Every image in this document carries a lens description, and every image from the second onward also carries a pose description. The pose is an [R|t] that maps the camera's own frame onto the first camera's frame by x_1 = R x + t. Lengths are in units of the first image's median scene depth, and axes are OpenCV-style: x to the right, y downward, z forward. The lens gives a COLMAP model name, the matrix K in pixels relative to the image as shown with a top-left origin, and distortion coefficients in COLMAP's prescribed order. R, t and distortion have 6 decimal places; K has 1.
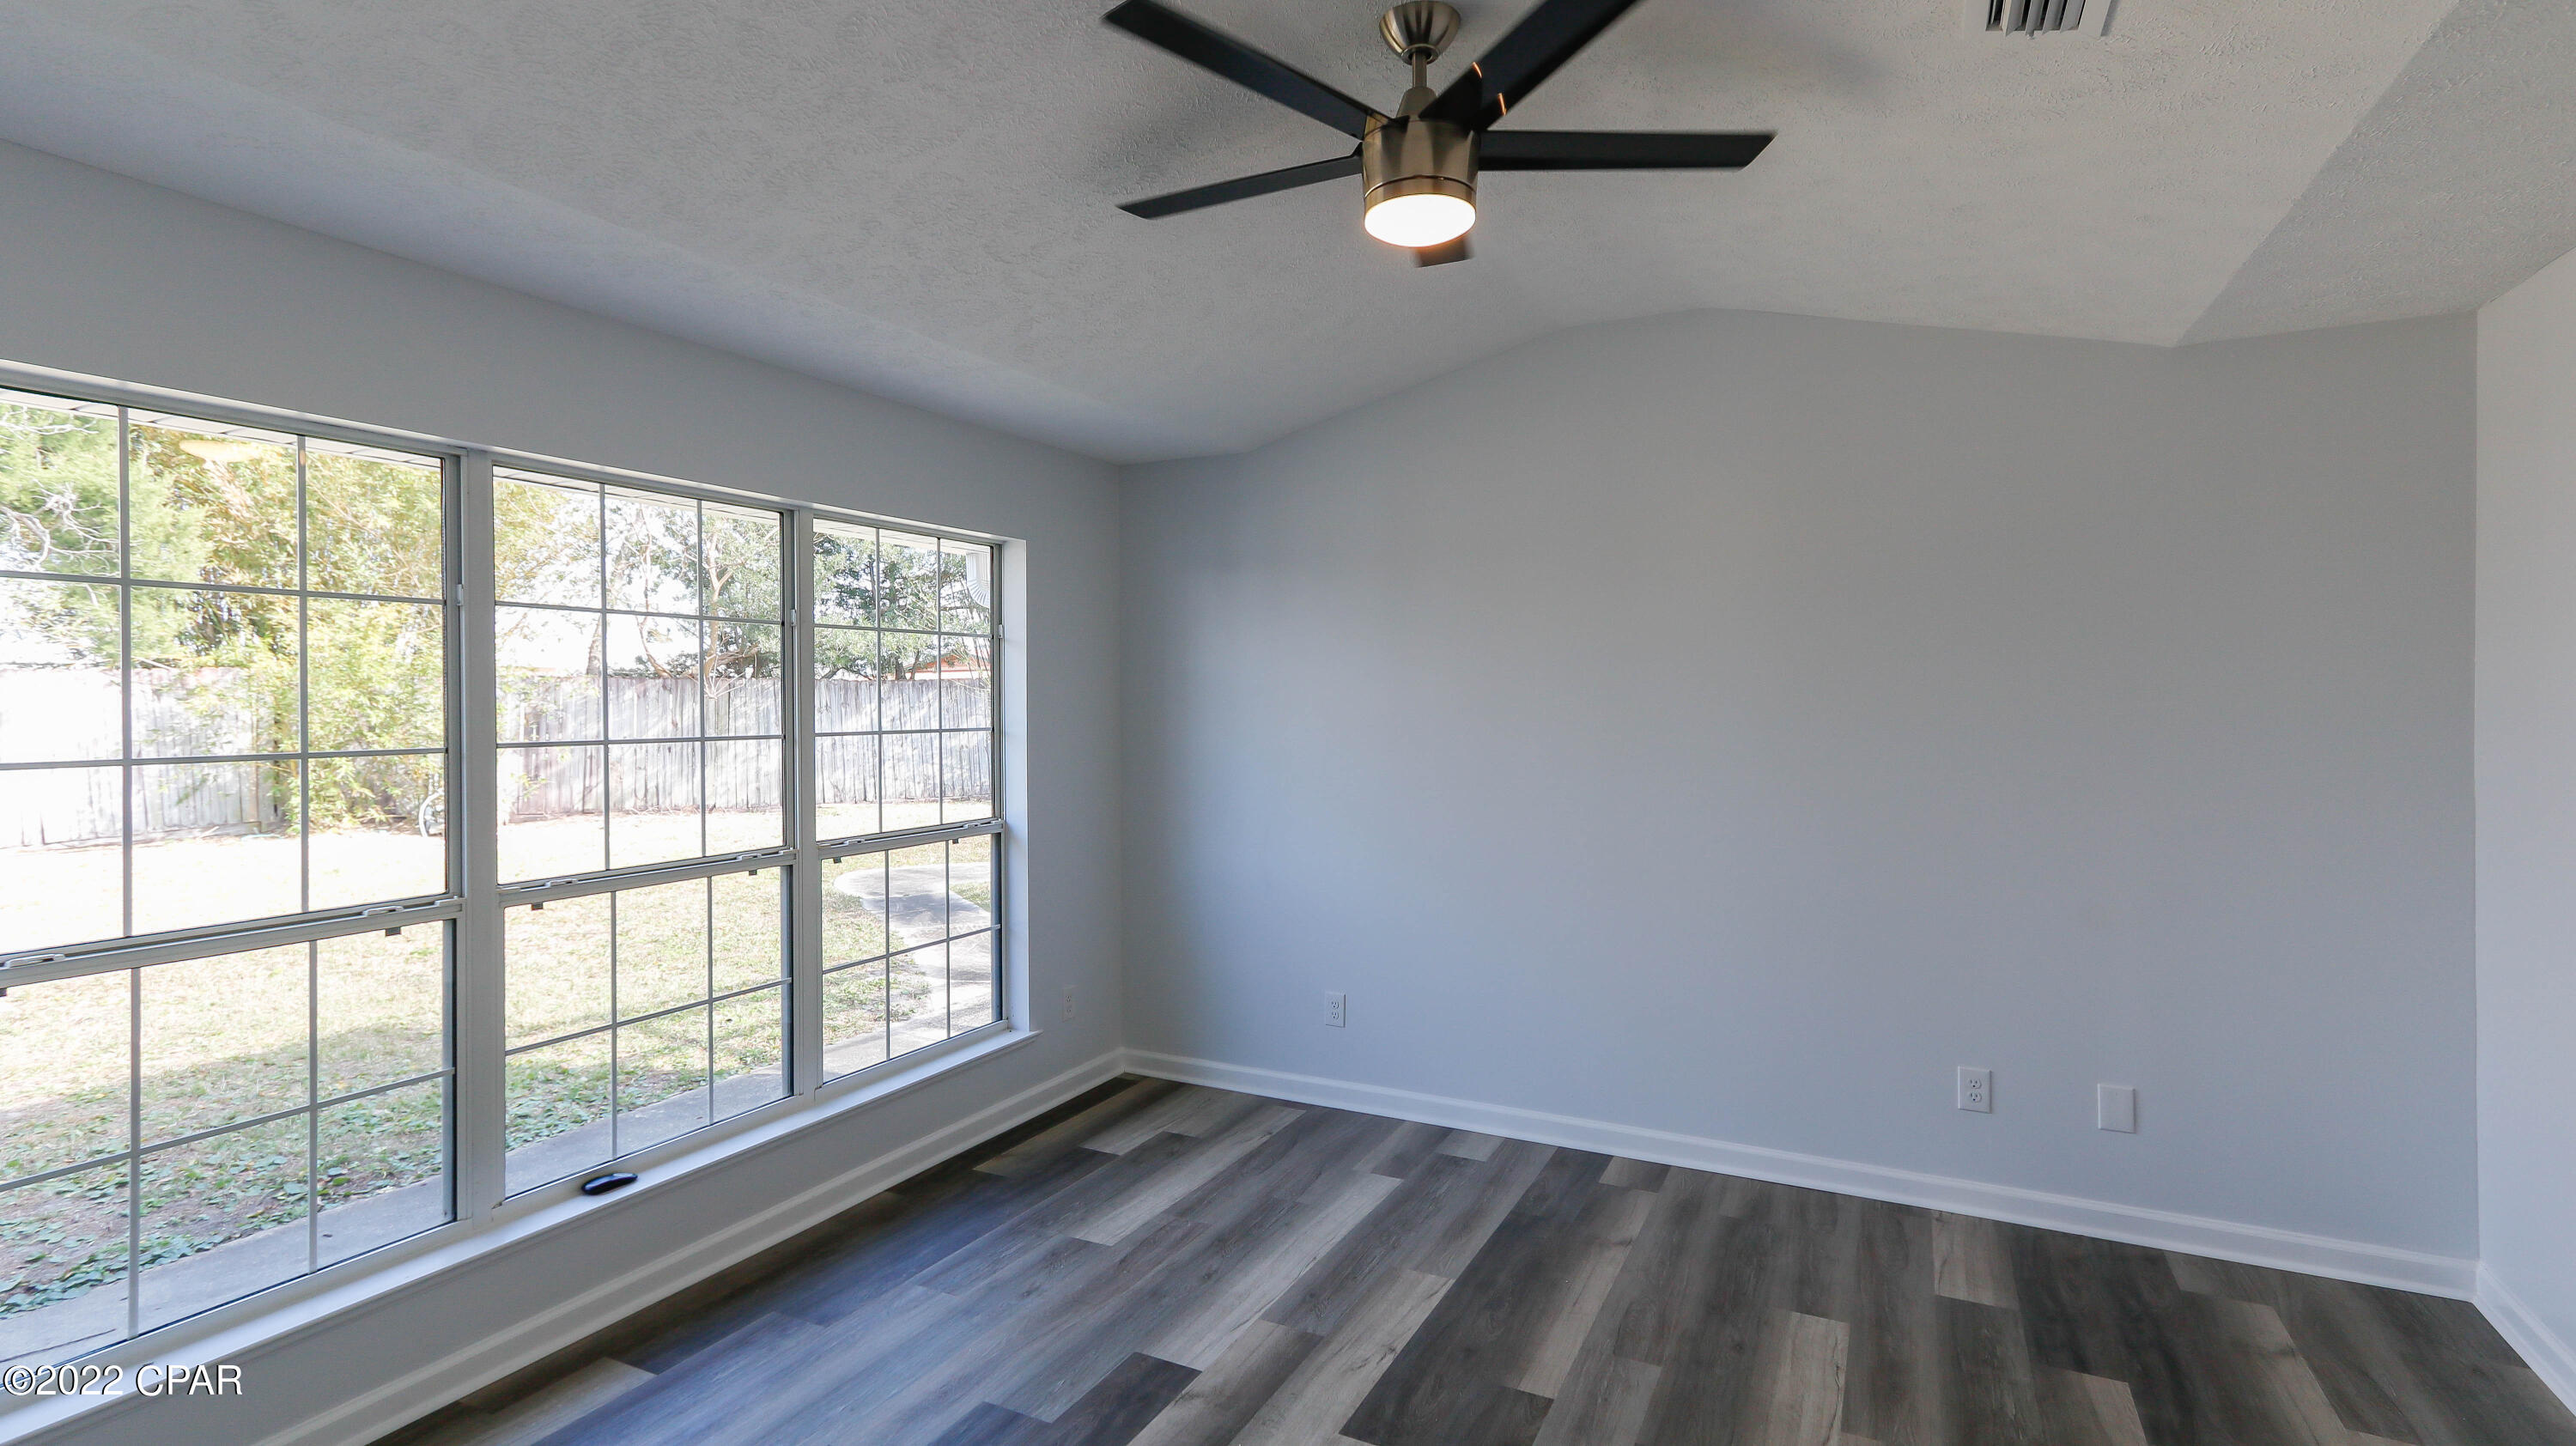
lens RADIAL K [[1183.1, 0, 1280.0], [0, 1183.1, 699.3], [0, 0, 1]] dist [0.003962, 0.000529]
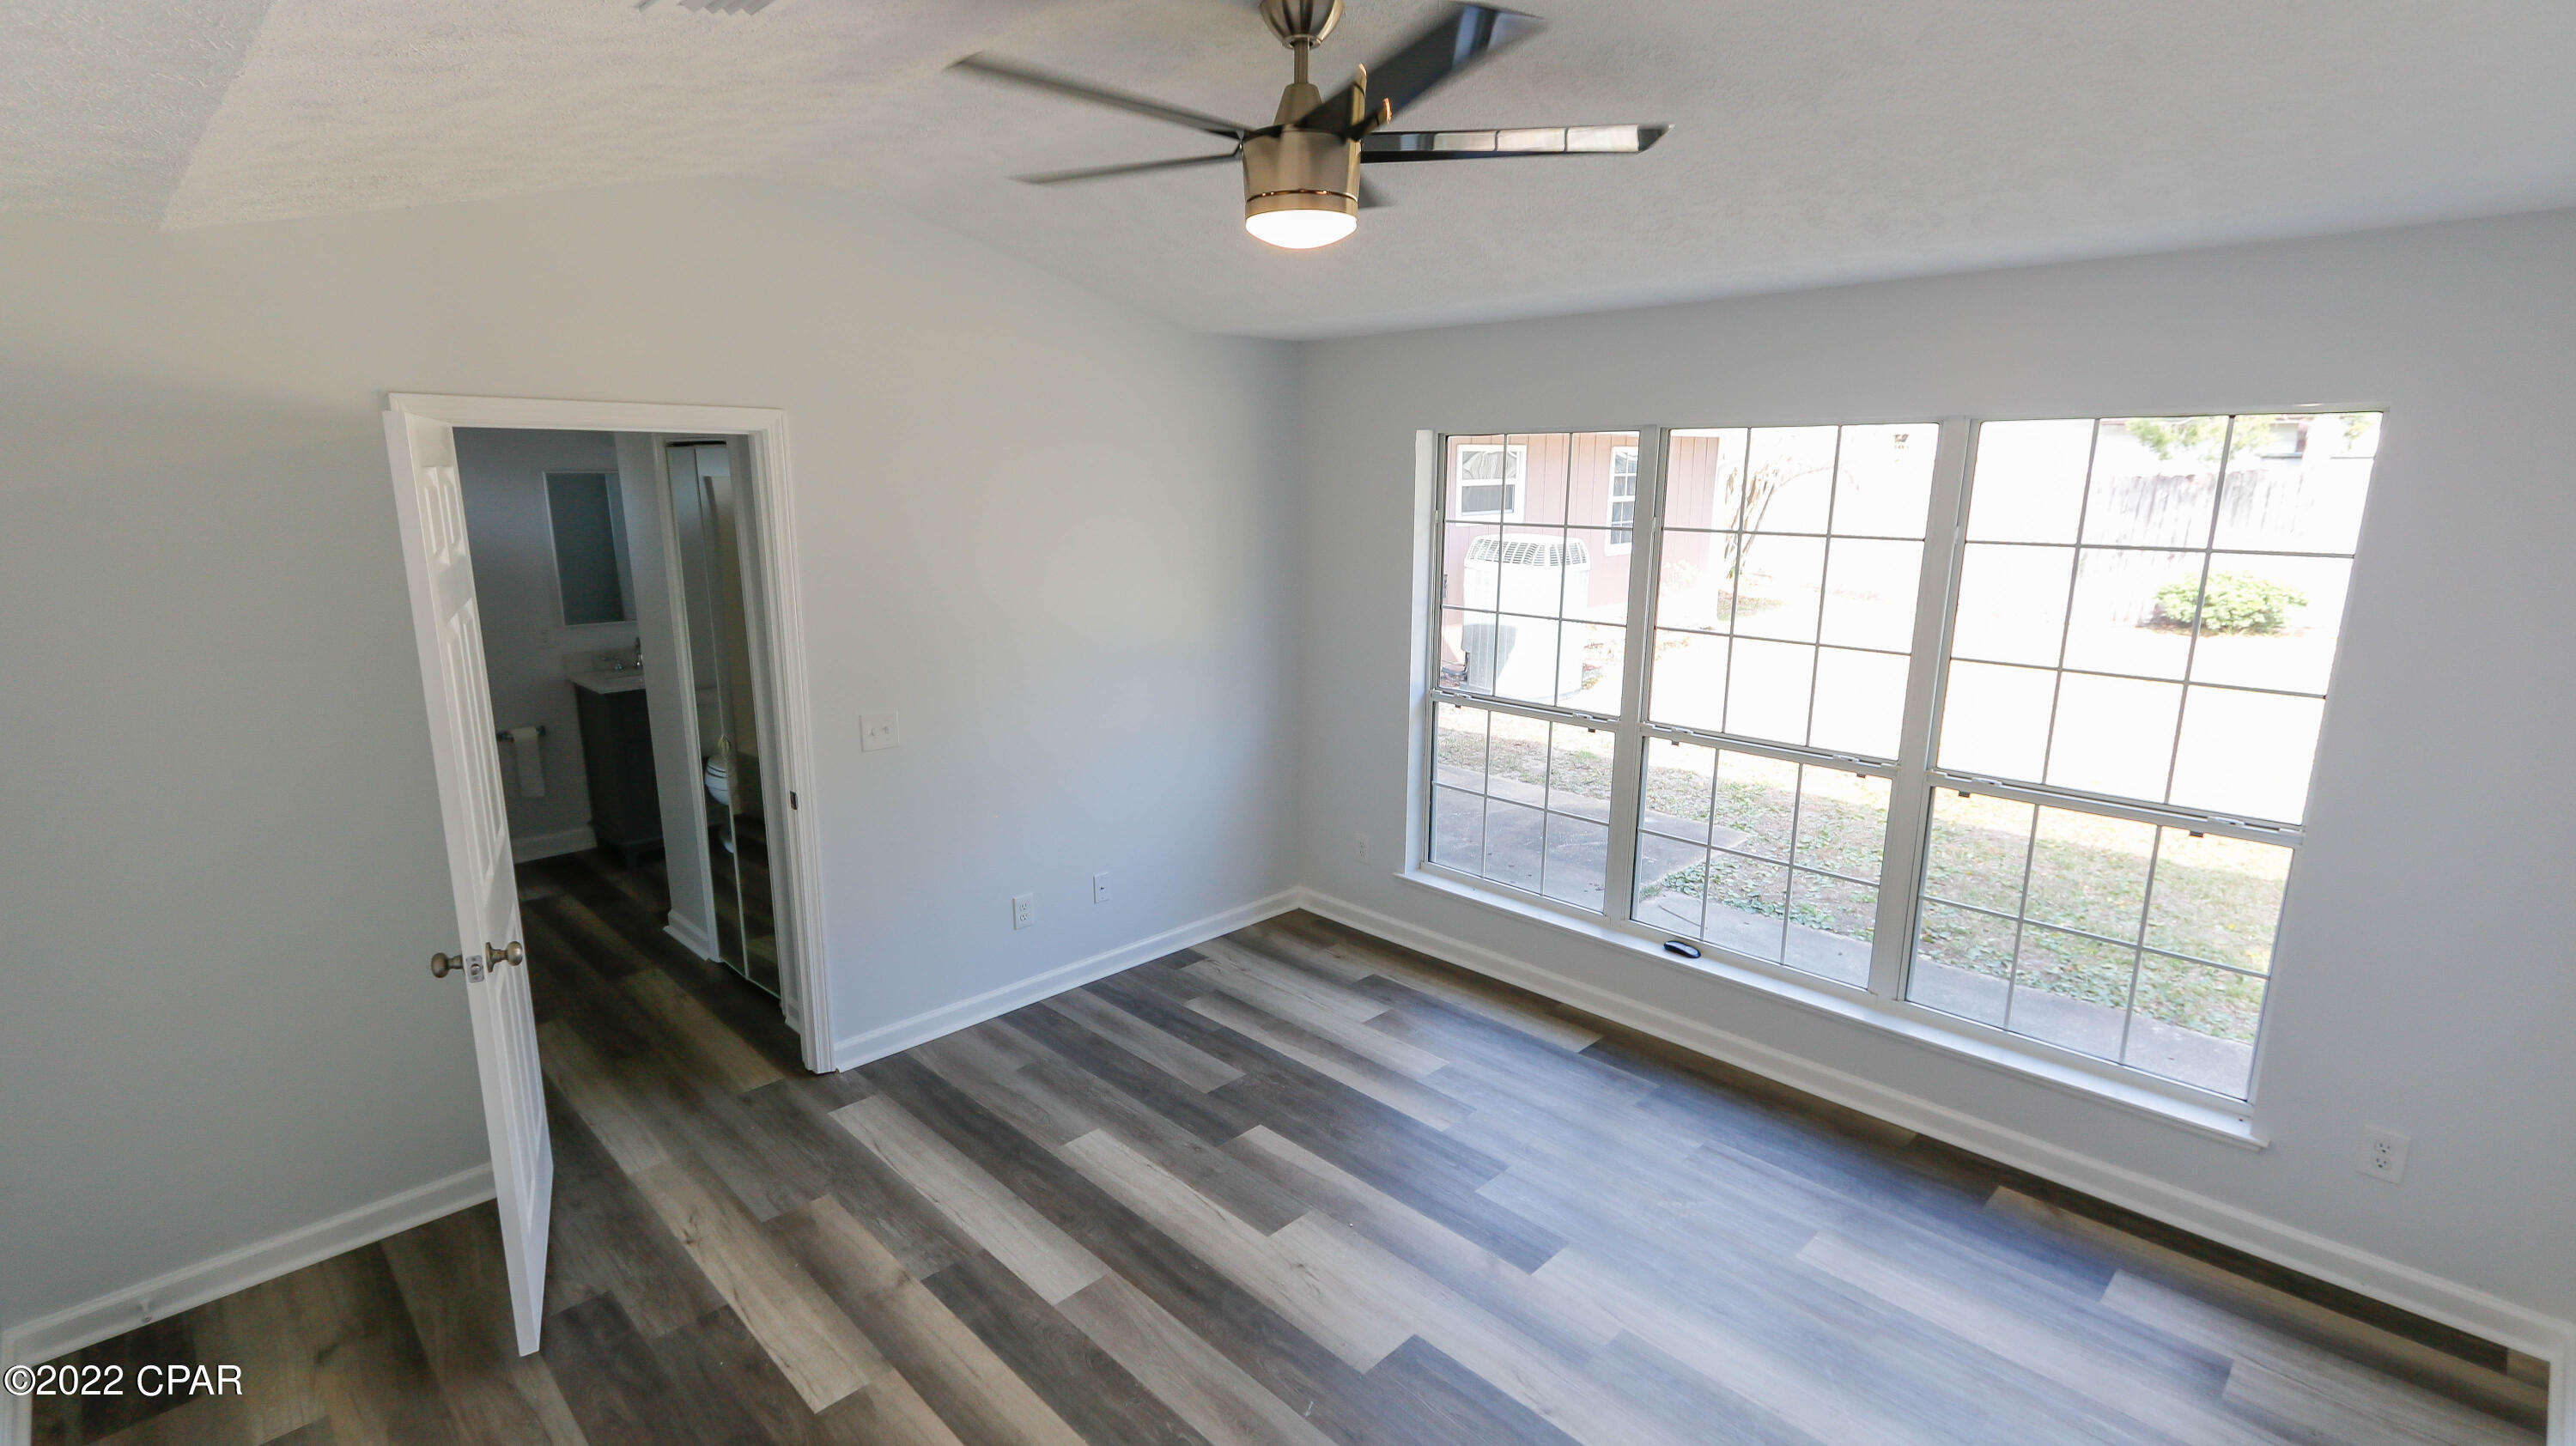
lens RADIAL K [[1183.1, 0, 1283.5], [0, 1183.1, 733.8], [0, 0, 1]] dist [0.003962, 0.000529]
pose [[-0.303949, 0.213792, -0.928390, 0.761882], [-0.001004, 0.974422, 0.224722, -0.141823], [0.952688, 0.069236, -0.295960, 0.889245]]
